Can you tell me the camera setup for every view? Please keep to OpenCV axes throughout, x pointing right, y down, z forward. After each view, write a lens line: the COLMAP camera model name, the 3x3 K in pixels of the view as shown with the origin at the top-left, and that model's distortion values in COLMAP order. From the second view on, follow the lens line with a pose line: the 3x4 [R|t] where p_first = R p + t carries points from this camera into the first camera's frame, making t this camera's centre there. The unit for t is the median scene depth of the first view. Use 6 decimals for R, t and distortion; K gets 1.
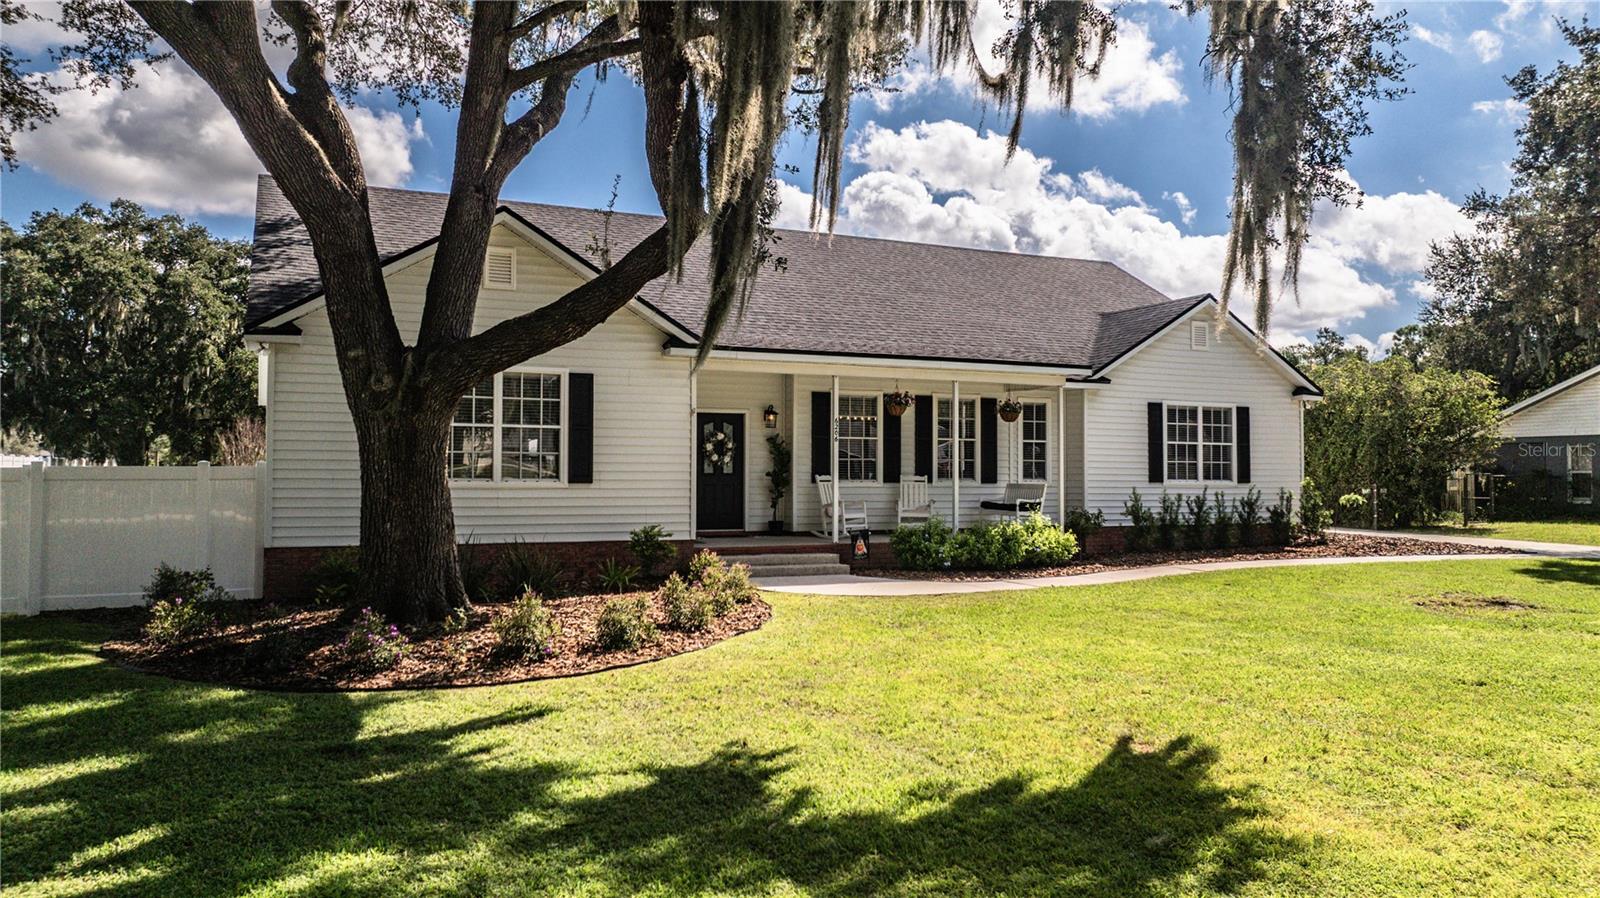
lens RADIAL K [[1125.2, 0, 794.0], [0, 1125.2, 448.5], [0, 0, 1]] dist [-0.040881, 0.041784]
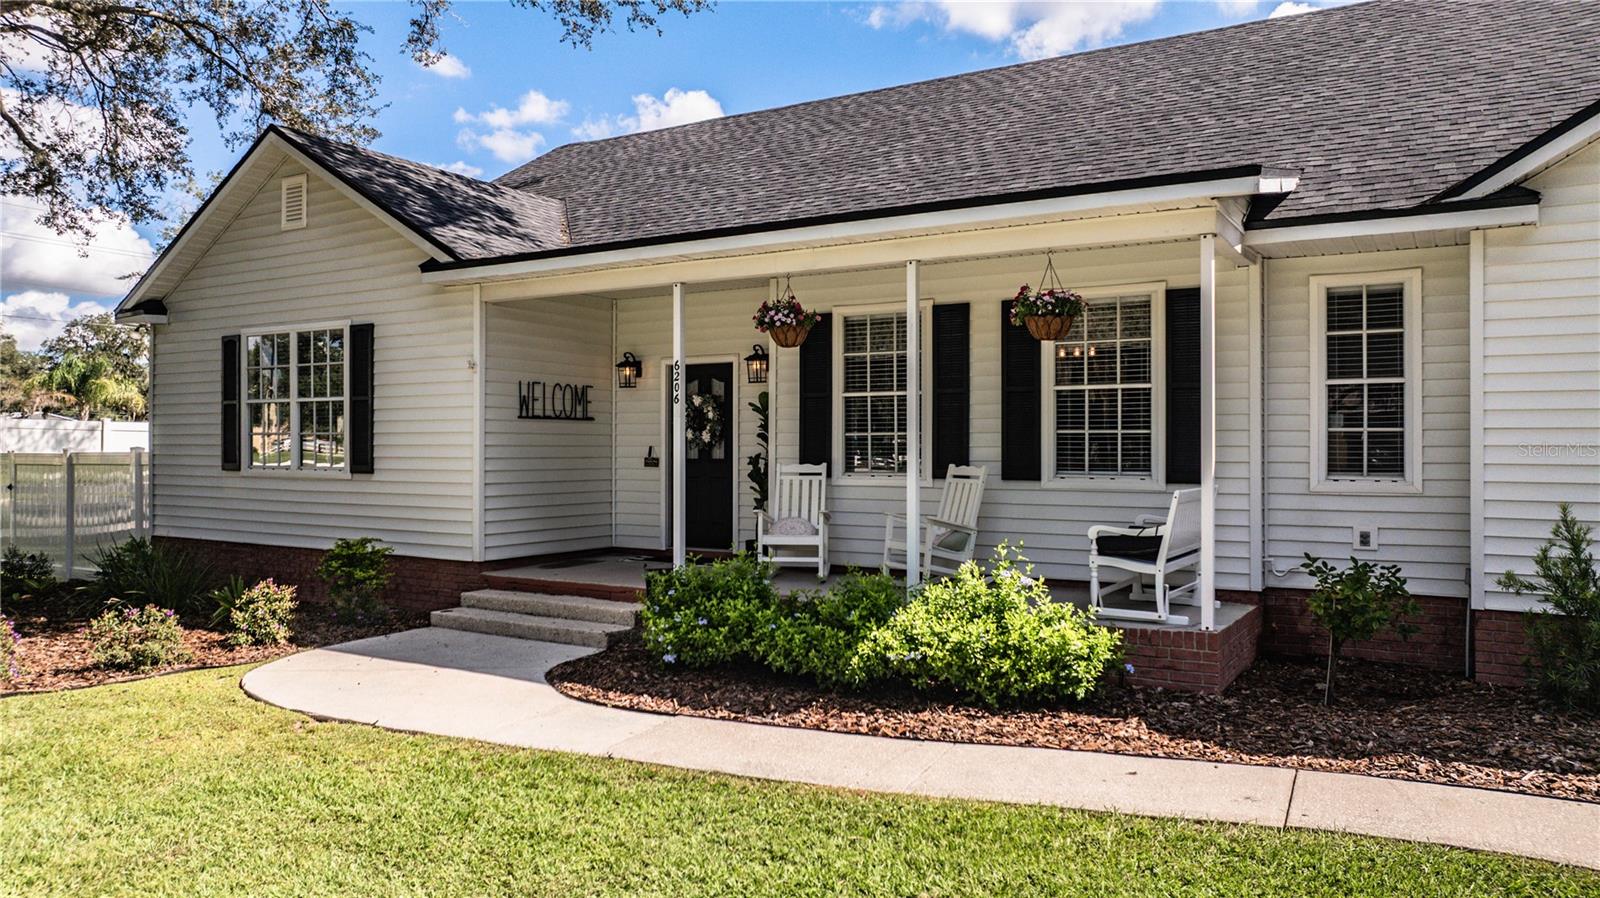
lens RADIAL K [[1125.2, 0, 795.6], [0, 1125.2, 450.6], [0, 0, 1]] dist [-0.040881, 0.041784]
pose [[0.571325, -0.003265, -0.820718, 0.425477], [0.017923, 0.999803, 0.008499, 0.011046], [0.820528, -0.019566, 0.571271, 0.606776]]
